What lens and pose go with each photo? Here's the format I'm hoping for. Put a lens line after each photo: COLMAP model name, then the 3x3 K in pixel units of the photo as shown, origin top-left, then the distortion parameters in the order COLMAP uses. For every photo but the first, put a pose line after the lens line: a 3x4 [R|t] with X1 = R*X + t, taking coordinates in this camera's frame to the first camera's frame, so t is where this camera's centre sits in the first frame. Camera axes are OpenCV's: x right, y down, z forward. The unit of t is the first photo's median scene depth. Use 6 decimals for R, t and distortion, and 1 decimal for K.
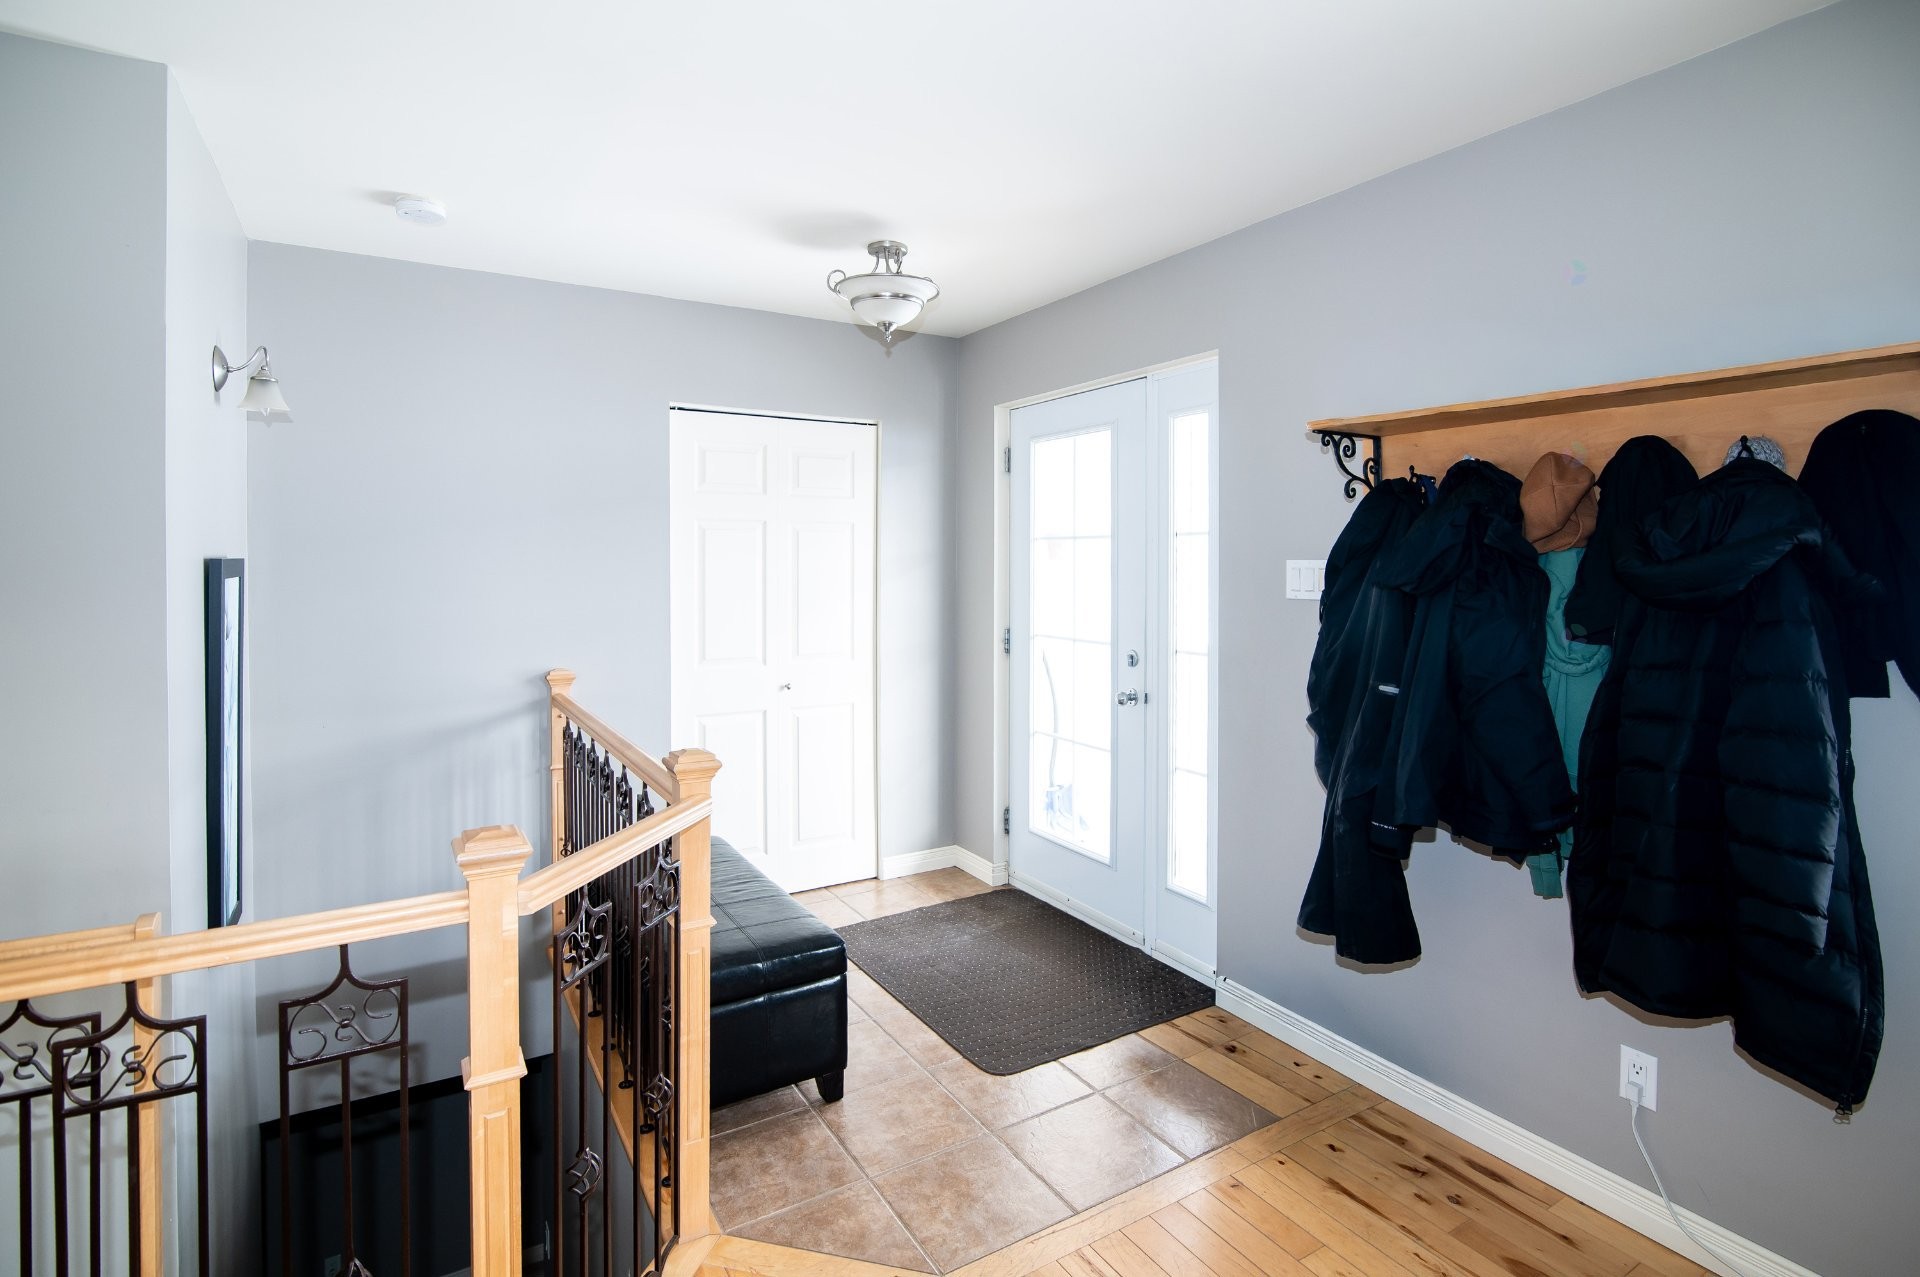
lens RADIAL K [[924.8, 0, 958.6], [0, 924.8, 566.6], [0, 0, 1]] dist [-0.018037, -0.000132]
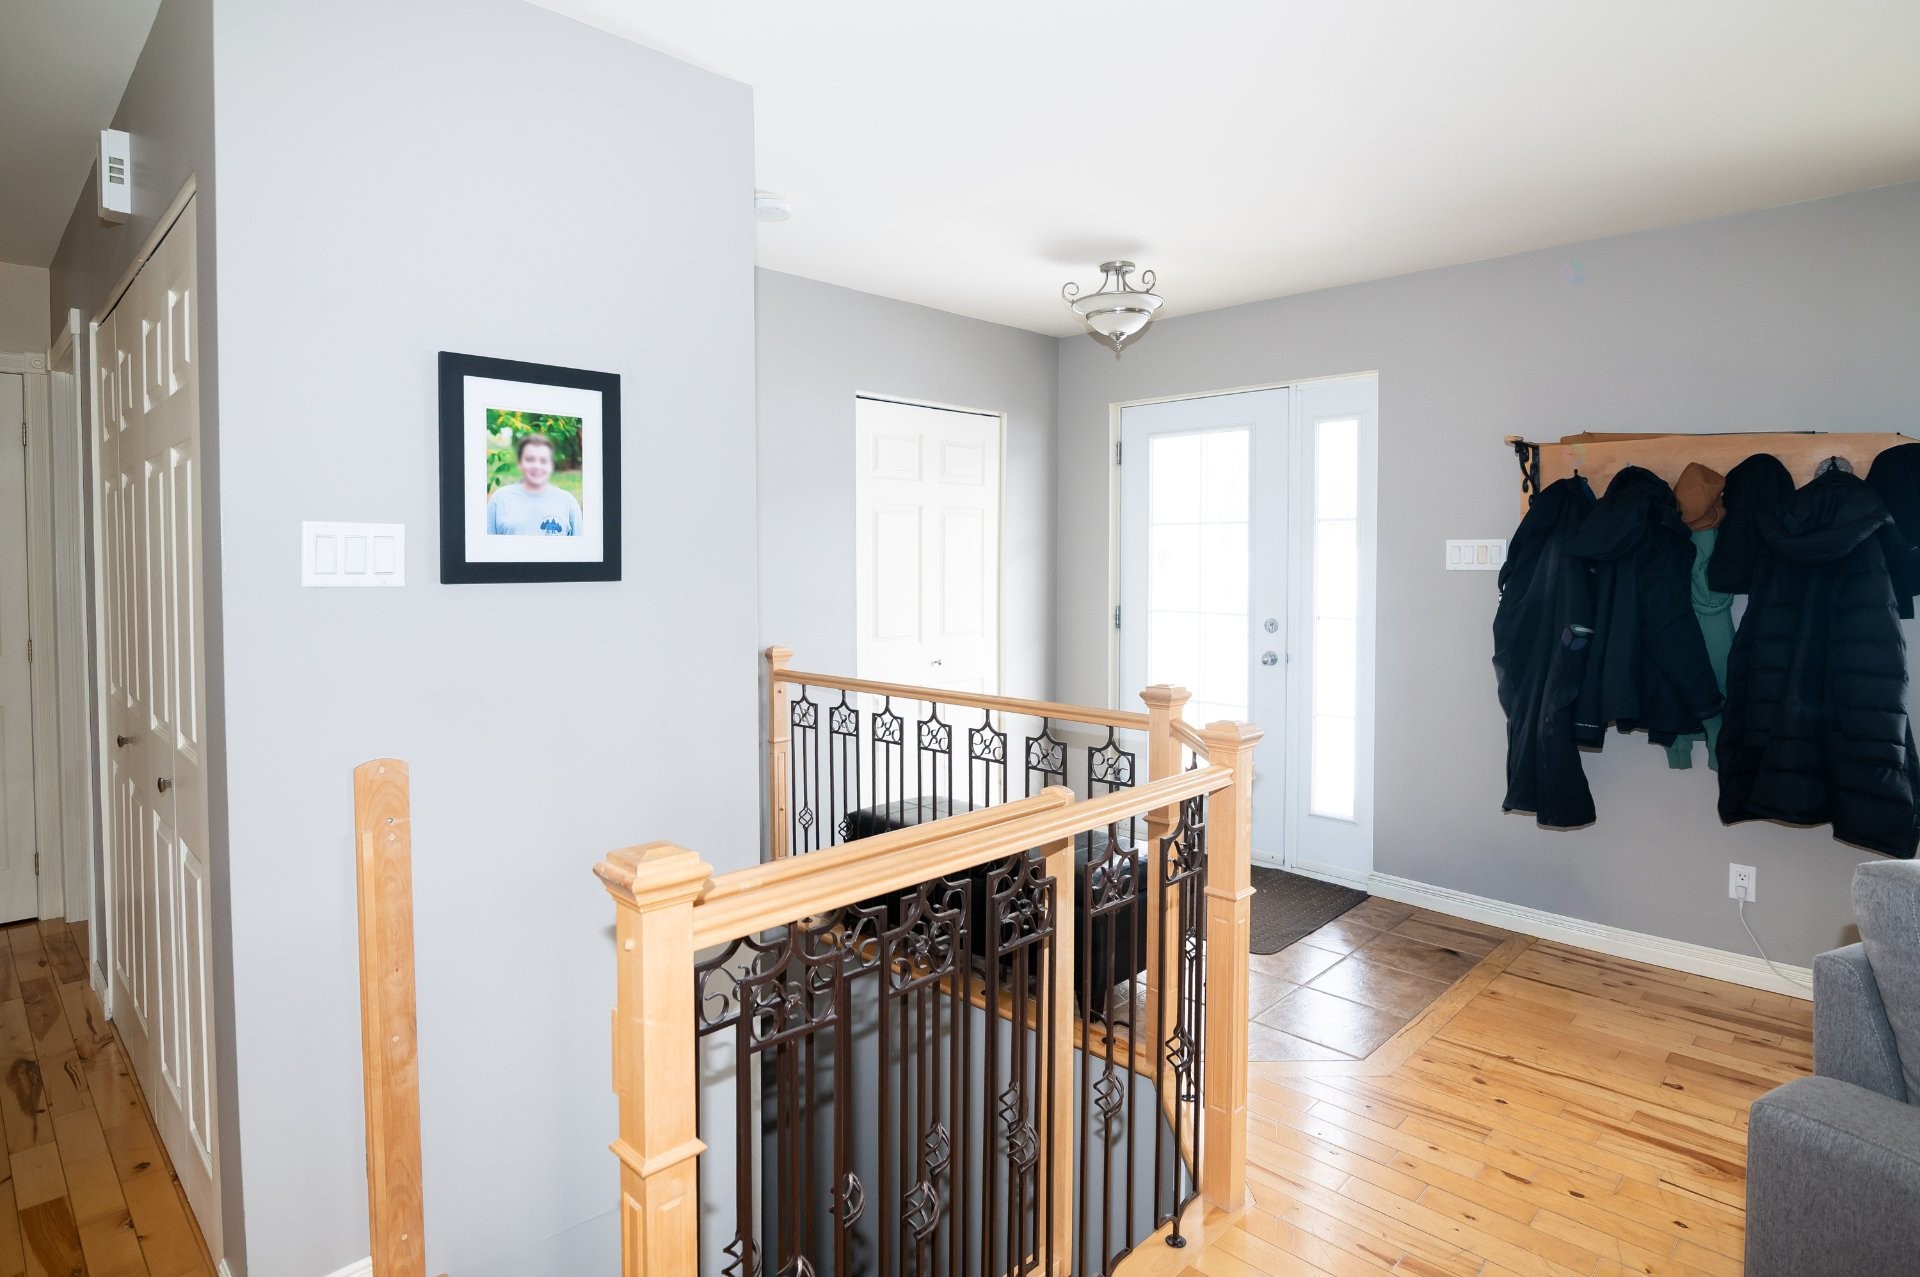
lens RADIAL K [[1016.2, 0, 961.6], [0, 1016.2, 591.9], [0, 0, 1]] dist [-0.013104, -0.000352]
pose [[0.968188, -0.009731, 0.250035, -0.724090], [0.003014, 0.999625, 0.027232, 0.027376], [-0.250206, -0.025612, 0.967854, -0.215551]]
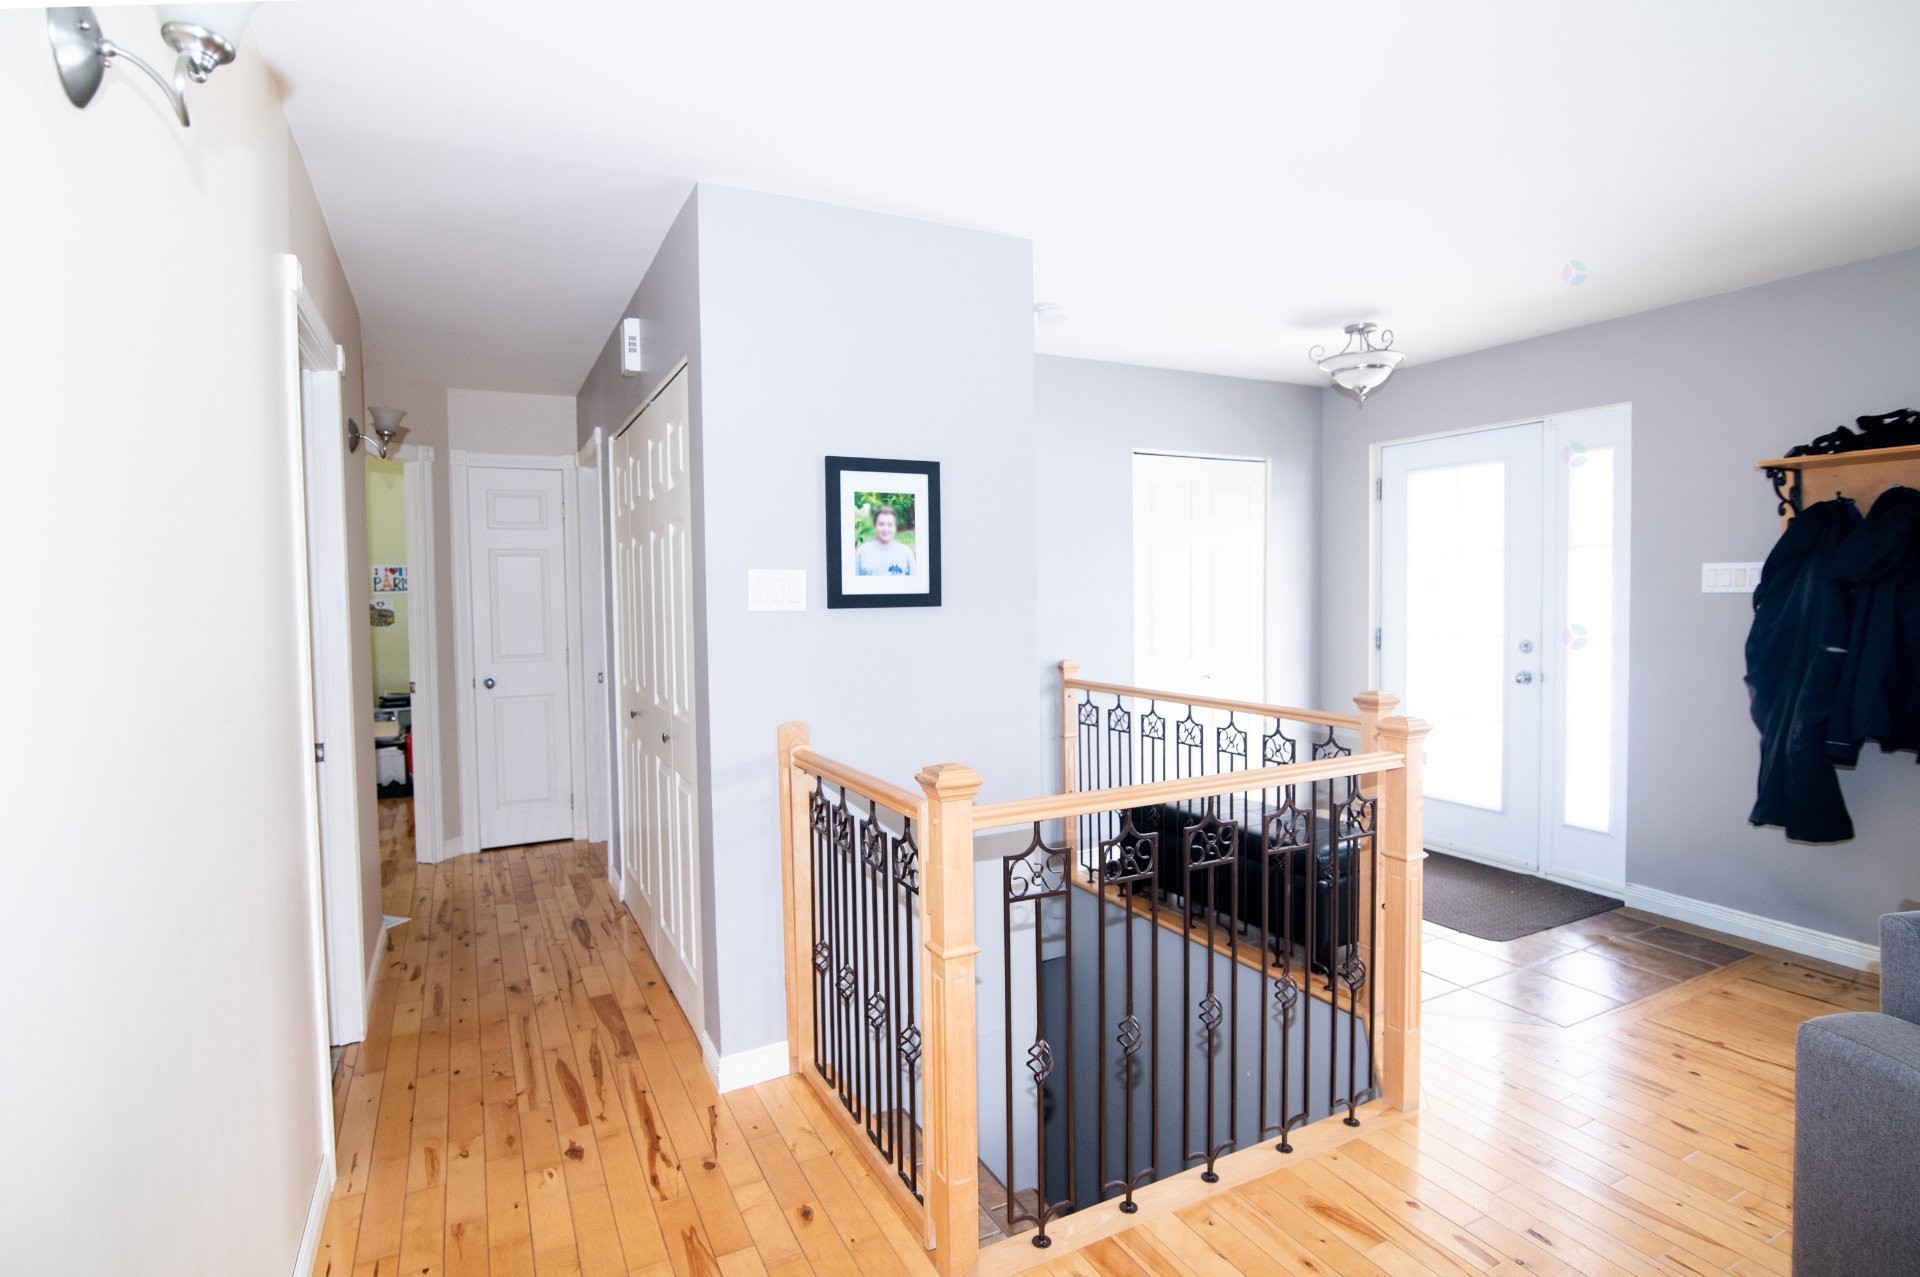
lens RADIAL K [[952.2, 0, 966.4], [0, 952.2, 627.9], [0, 0, 1]] dist [-0.016643, -0.000274]
pose [[0.997943, -0.011630, -0.063044, -0.684802], [0.013774, 0.999338, 0.033682, 0.028089], [0.062611, -0.034481, 0.997442, -0.462871]]
